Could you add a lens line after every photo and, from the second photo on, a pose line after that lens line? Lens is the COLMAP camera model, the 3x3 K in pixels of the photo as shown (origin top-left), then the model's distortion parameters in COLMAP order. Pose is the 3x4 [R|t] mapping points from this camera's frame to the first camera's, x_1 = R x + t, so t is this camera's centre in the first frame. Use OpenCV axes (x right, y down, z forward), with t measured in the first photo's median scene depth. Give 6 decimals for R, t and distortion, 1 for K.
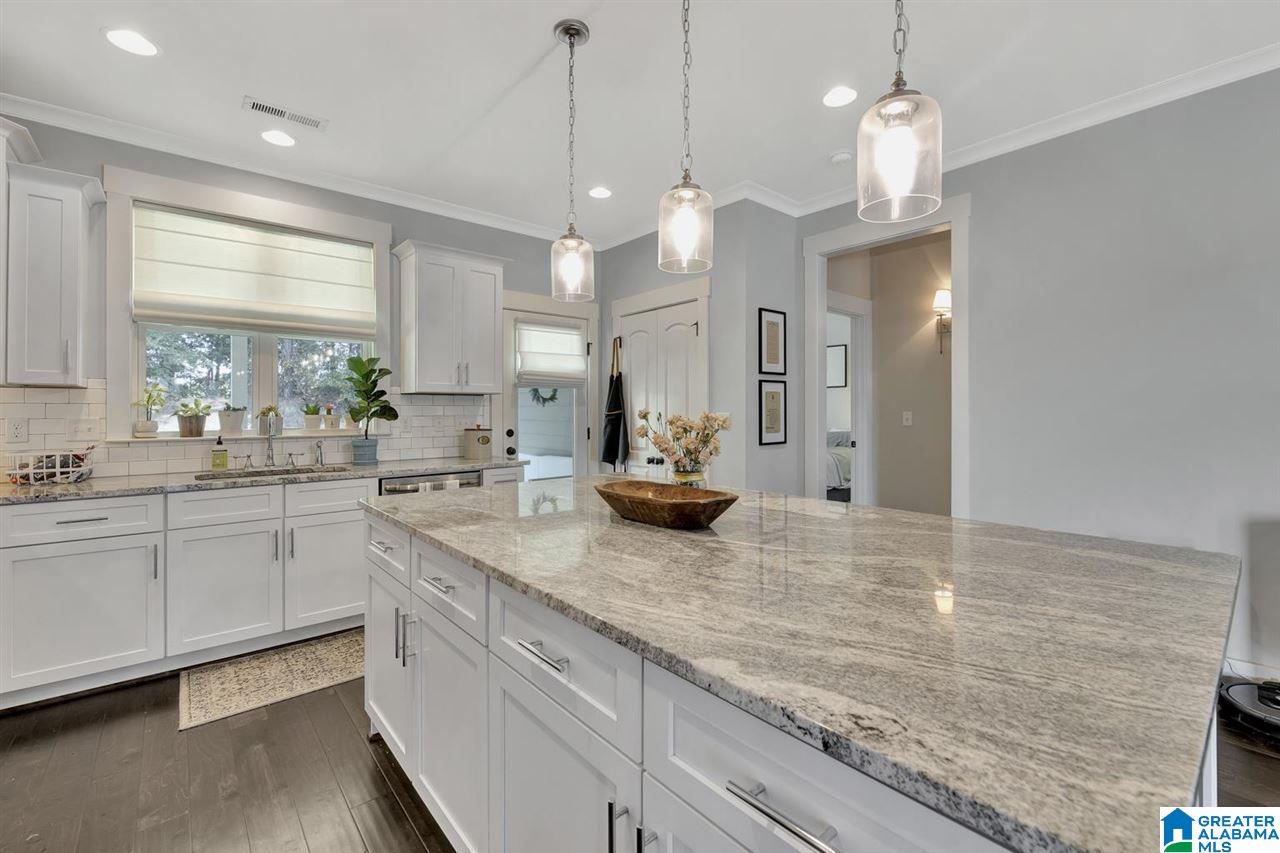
lens RADIAL K [[545.2, 0, 639.7], [0, 545.2, 414.0], [0, 0, 1]] dist [0.001000, -0.000210]
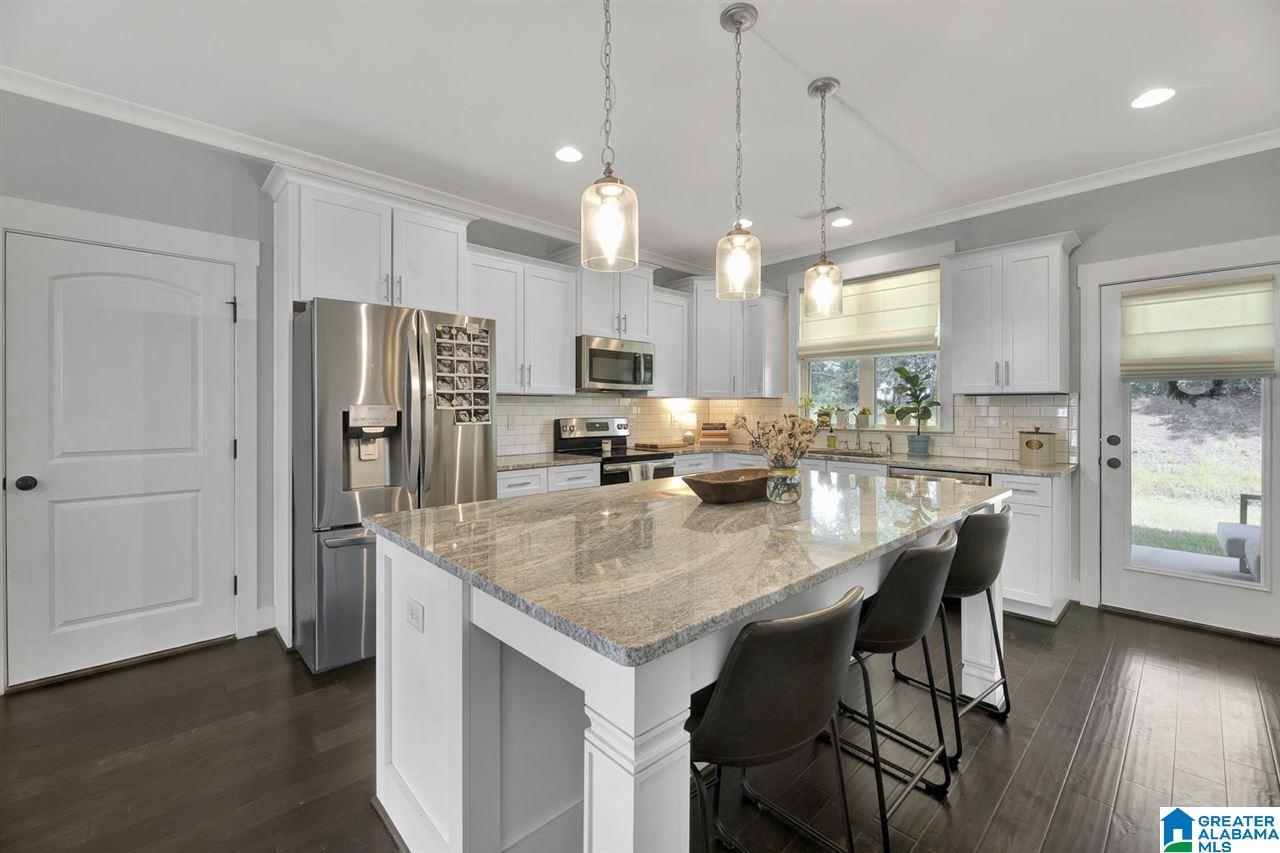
lens RADIAL K [[523.3, 0, 639.4], [0, 523.3, 415.0], [0, 0, 1]] dist [-0.000279, -0.000016]
pose [[0.050539, 0.013144, -0.998636, 0.584331], [-0.009758, 0.999872, 0.012666, -0.005836], [0.998674, 0.009105, 0.050661, 0.330106]]
